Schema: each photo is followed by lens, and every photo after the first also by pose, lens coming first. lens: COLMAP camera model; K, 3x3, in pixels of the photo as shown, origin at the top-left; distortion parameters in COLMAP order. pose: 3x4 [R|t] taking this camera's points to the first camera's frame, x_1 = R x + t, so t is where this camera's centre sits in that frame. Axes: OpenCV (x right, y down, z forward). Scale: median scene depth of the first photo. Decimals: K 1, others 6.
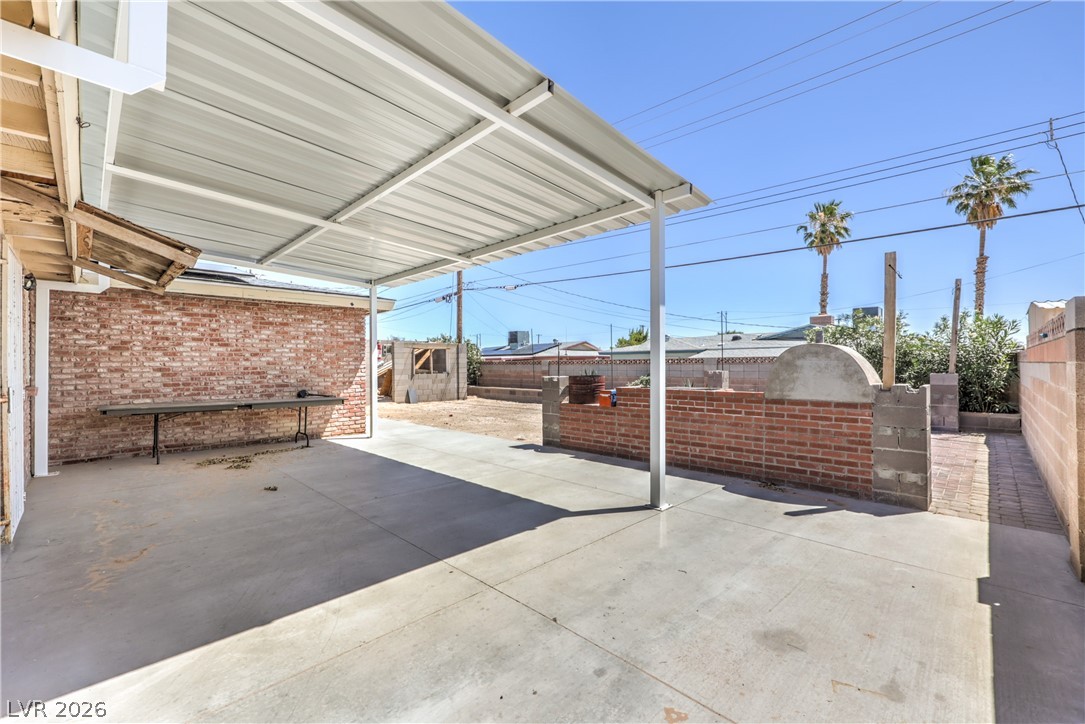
lens RADIAL K [[451.2, 0, 558.6], [0, 451.2, 363.7], [0, 0, 1]] dist [-0.000914, 0.001365]
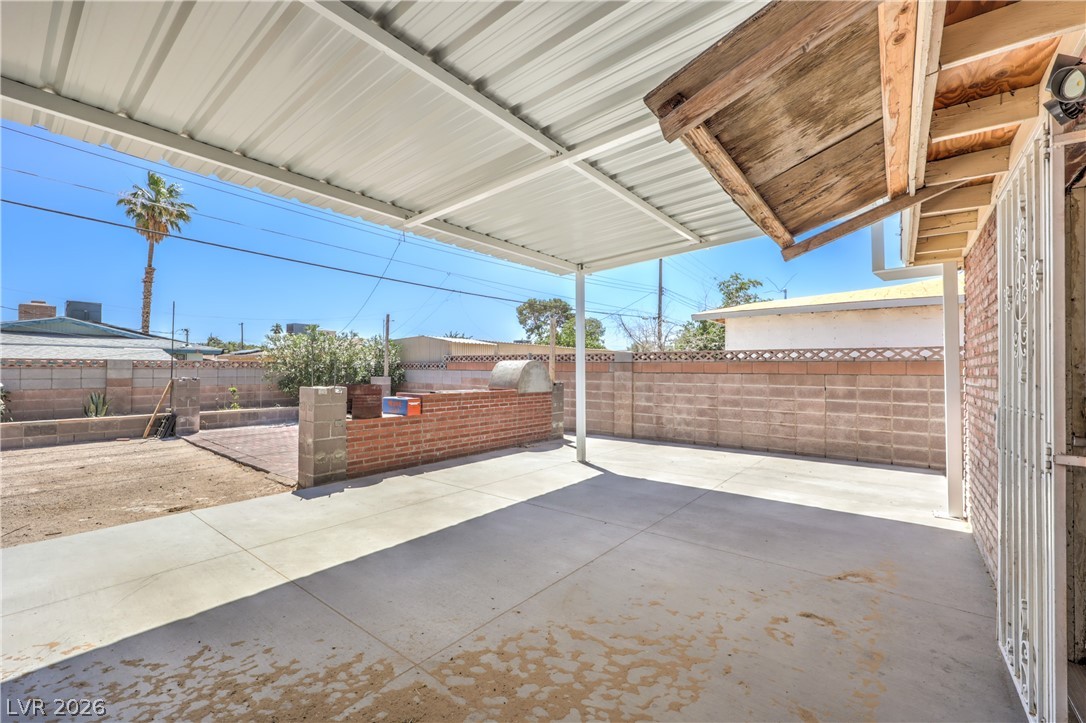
lens RADIAL K [[451.6, 0, 533.7], [0, 451.6, 363.3], [0, 0, 1]] dist [-0.000914, 0.001365]
pose [[-0.066263, 0.017709, 0.997645, -0.906853], [-0.009601, 0.999785, -0.018384, 0.000215], [-0.997756, -0.010797, -0.066078, 0.847587]]
